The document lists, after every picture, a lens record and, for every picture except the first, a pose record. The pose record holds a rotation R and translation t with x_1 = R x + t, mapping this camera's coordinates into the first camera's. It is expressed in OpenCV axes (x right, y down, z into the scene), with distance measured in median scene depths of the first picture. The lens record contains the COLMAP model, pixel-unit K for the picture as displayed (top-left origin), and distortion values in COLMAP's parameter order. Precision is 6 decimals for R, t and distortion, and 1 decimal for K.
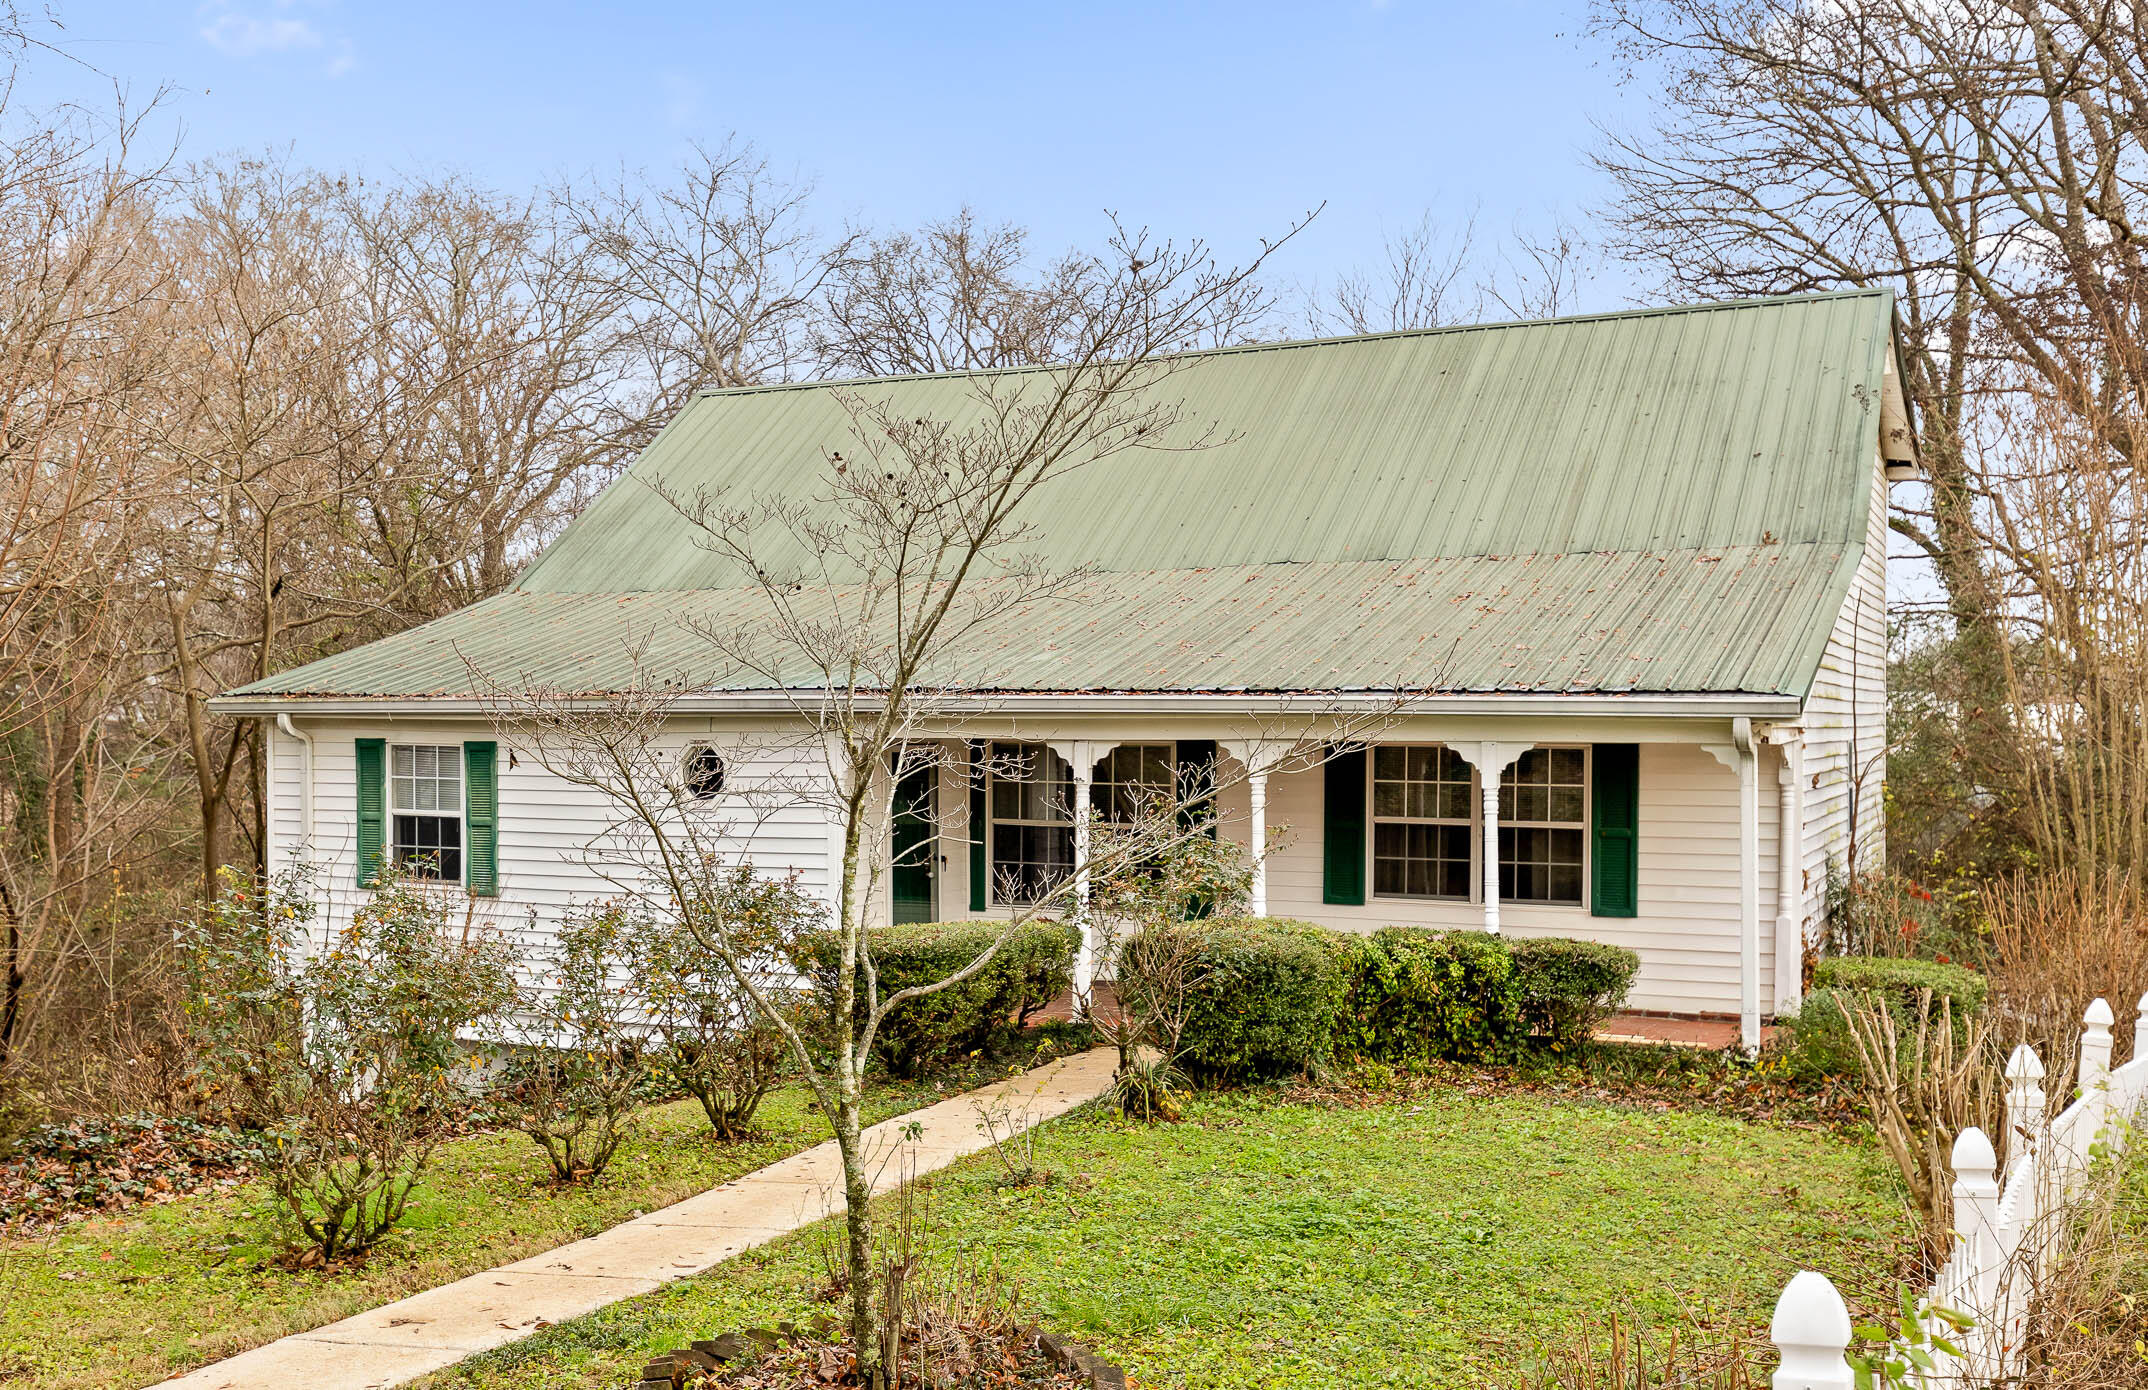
lens RADIAL K [[2382.3, 0, 1069.4], [0, 2382.3, 696.9], [0, 0, 1]] dist [-0.014154, 0.000000]
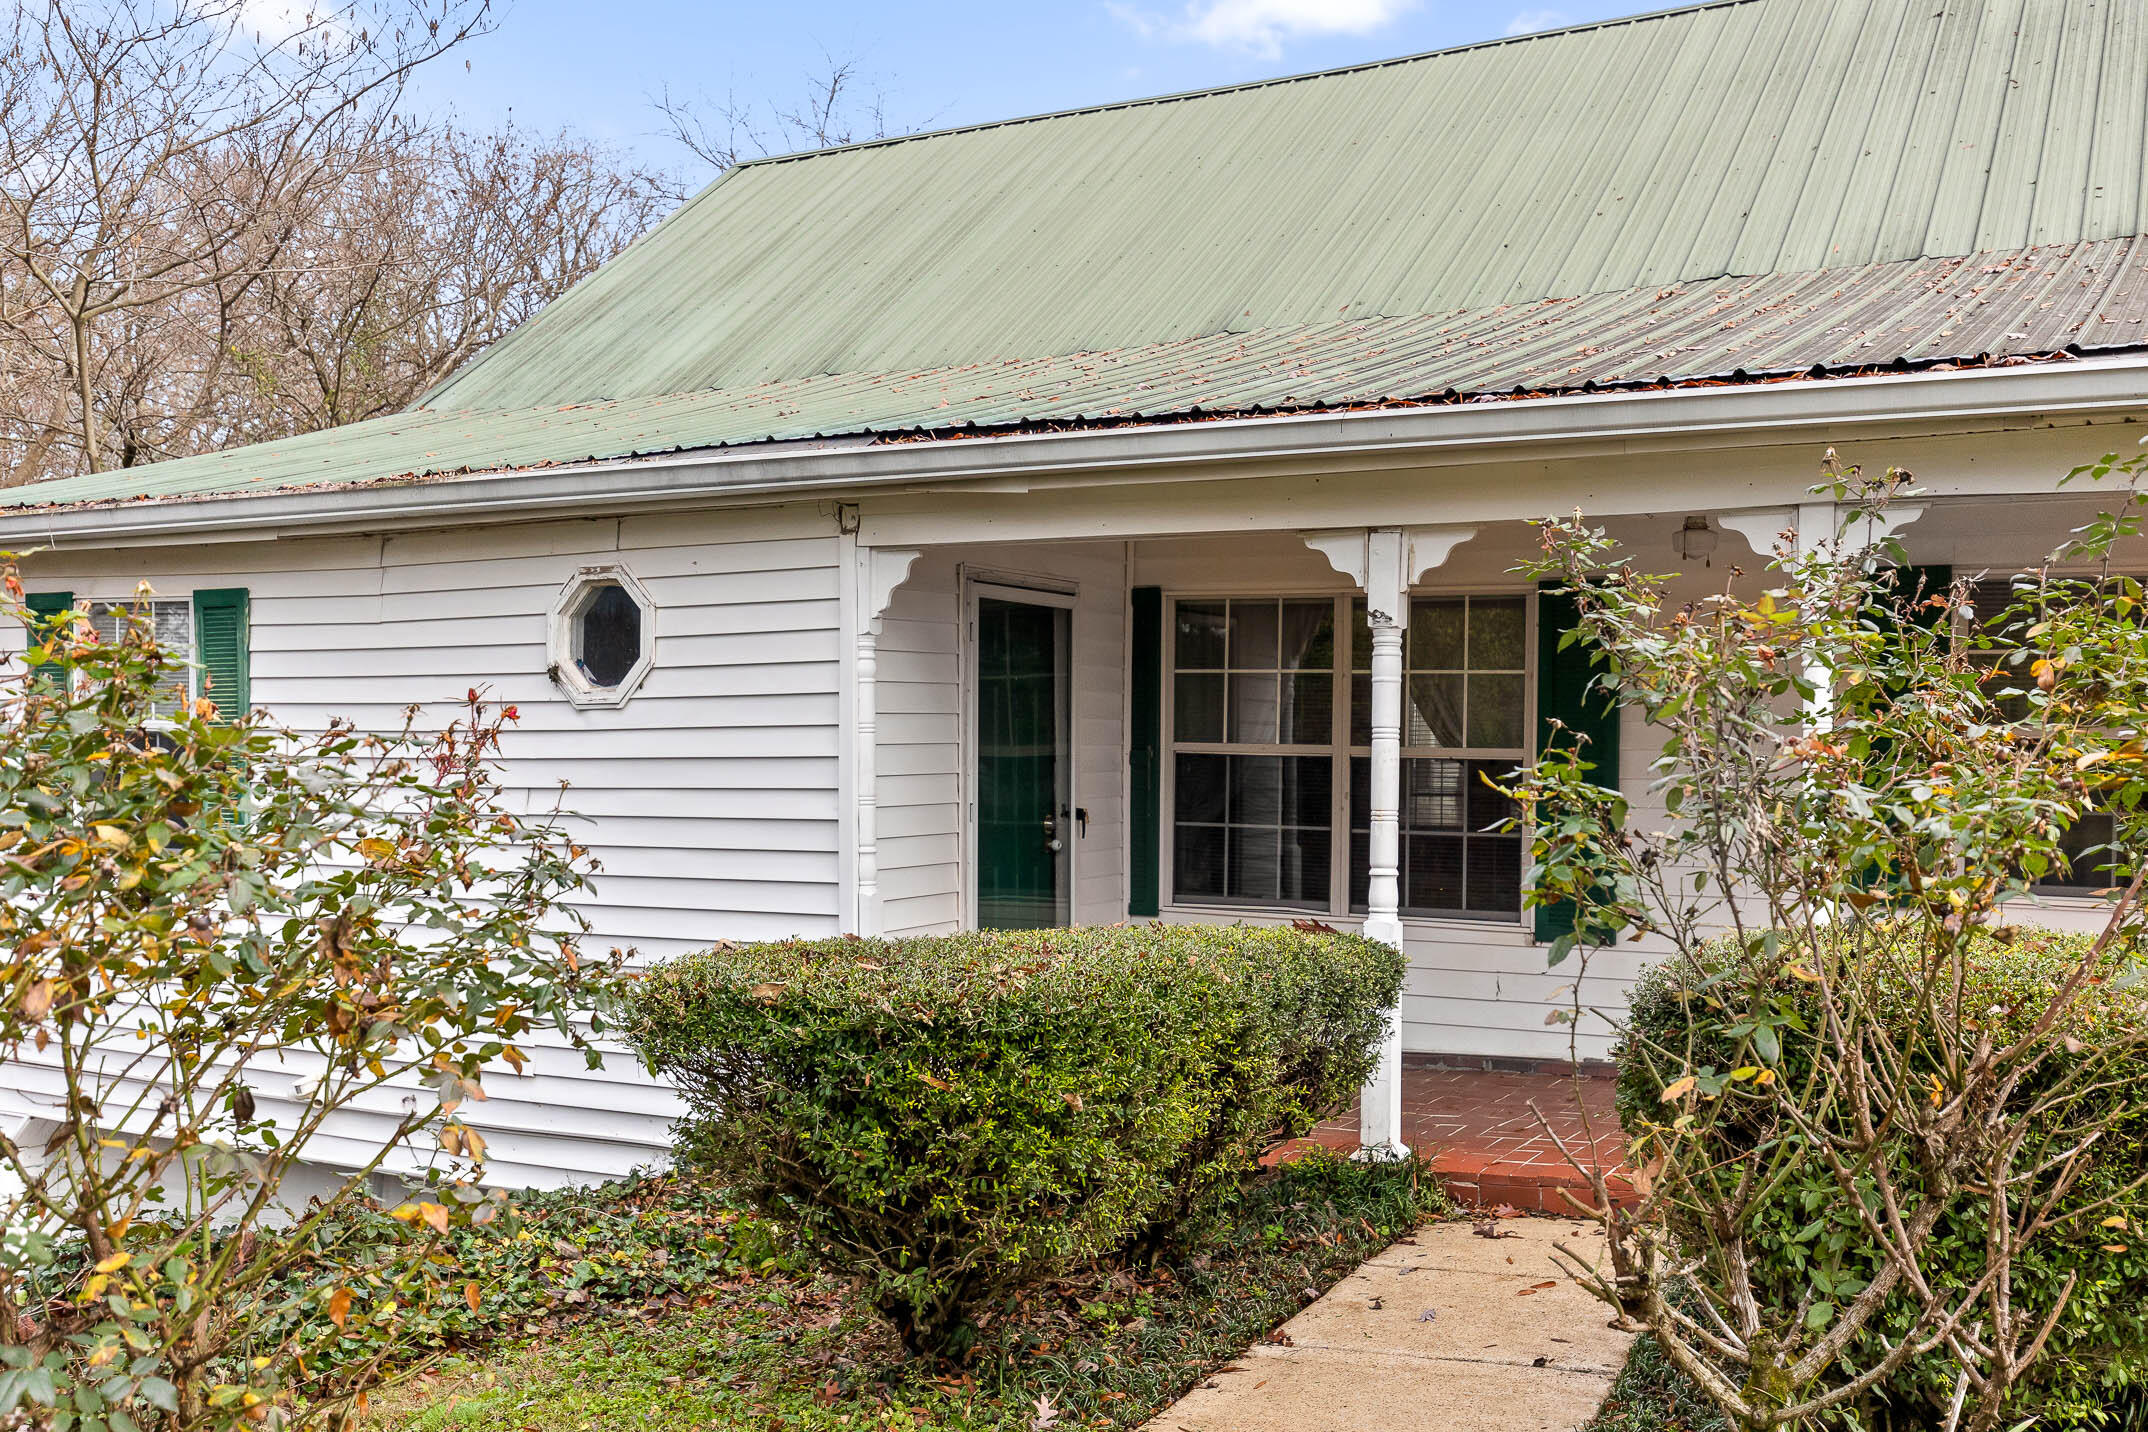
lens RADIAL K [[2217.6, 0, 1082.3], [0, 2217.6, 721.9], [0, 0, 1]] dist [-0.009225, 0.000000]
pose [[0.998214, 0.006478, -0.059383, -0.025231], [-0.006947, 0.999946, -0.007691, 0.054703], [0.059330, 0.008090, 0.998206, 0.547865]]
